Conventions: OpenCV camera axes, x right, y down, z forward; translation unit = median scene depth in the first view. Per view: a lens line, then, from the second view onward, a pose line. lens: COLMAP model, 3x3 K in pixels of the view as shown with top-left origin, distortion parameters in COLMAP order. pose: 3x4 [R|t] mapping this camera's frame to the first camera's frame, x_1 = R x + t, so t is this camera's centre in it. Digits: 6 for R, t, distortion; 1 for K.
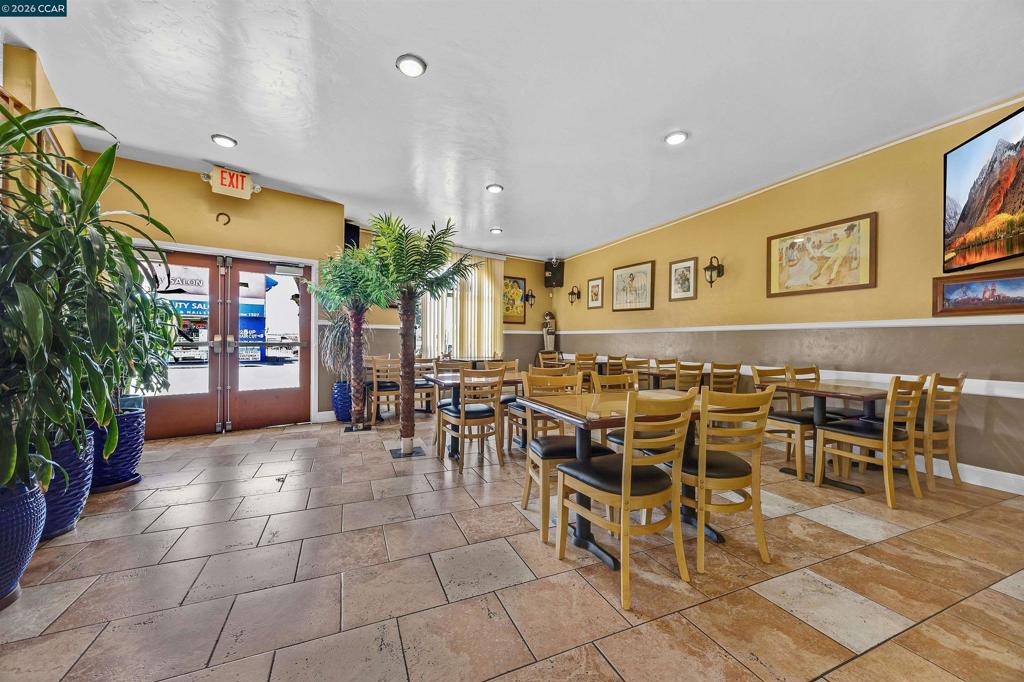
lens RADIAL K [[393.2, 0, 512.0], [0, 393.2, 341.0], [0, 0, 1]] dist [-0.000052, -0.000722]
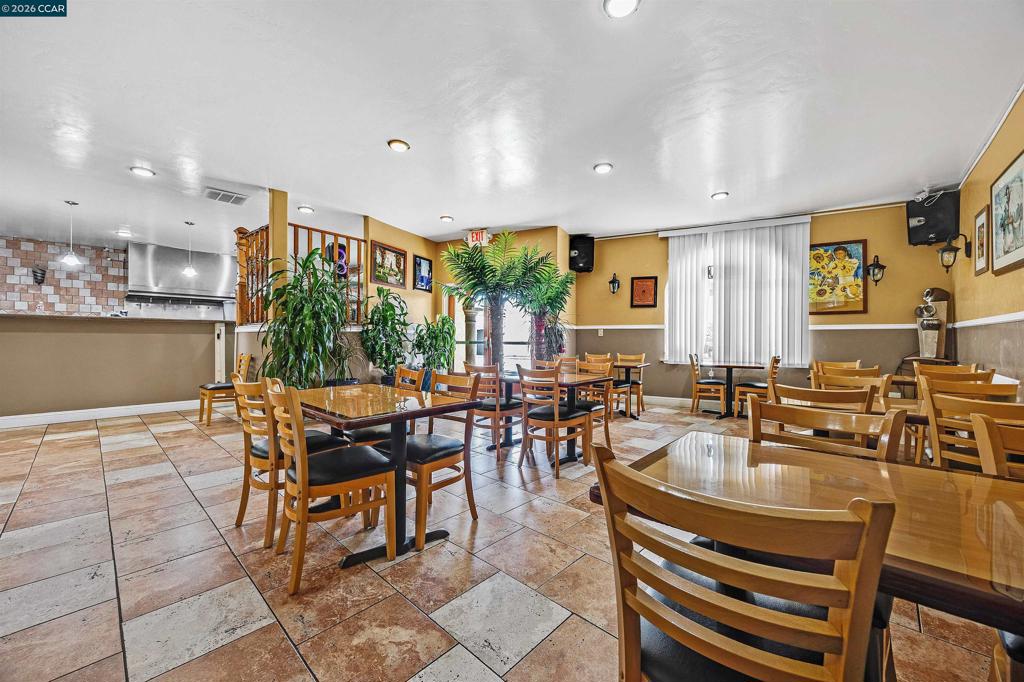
lens RADIAL K [[393.2, 0, 512.0], [0, 393.2, 341.0], [0, 0, 1]] dist [-0.000052, -0.000722]
pose [[0.404677, -0.002759, -0.914455, 0.392487], [-0.001692, 0.999991, -0.003766, 0.003205], [0.914458, 0.003072, 0.404669, 0.261703]]
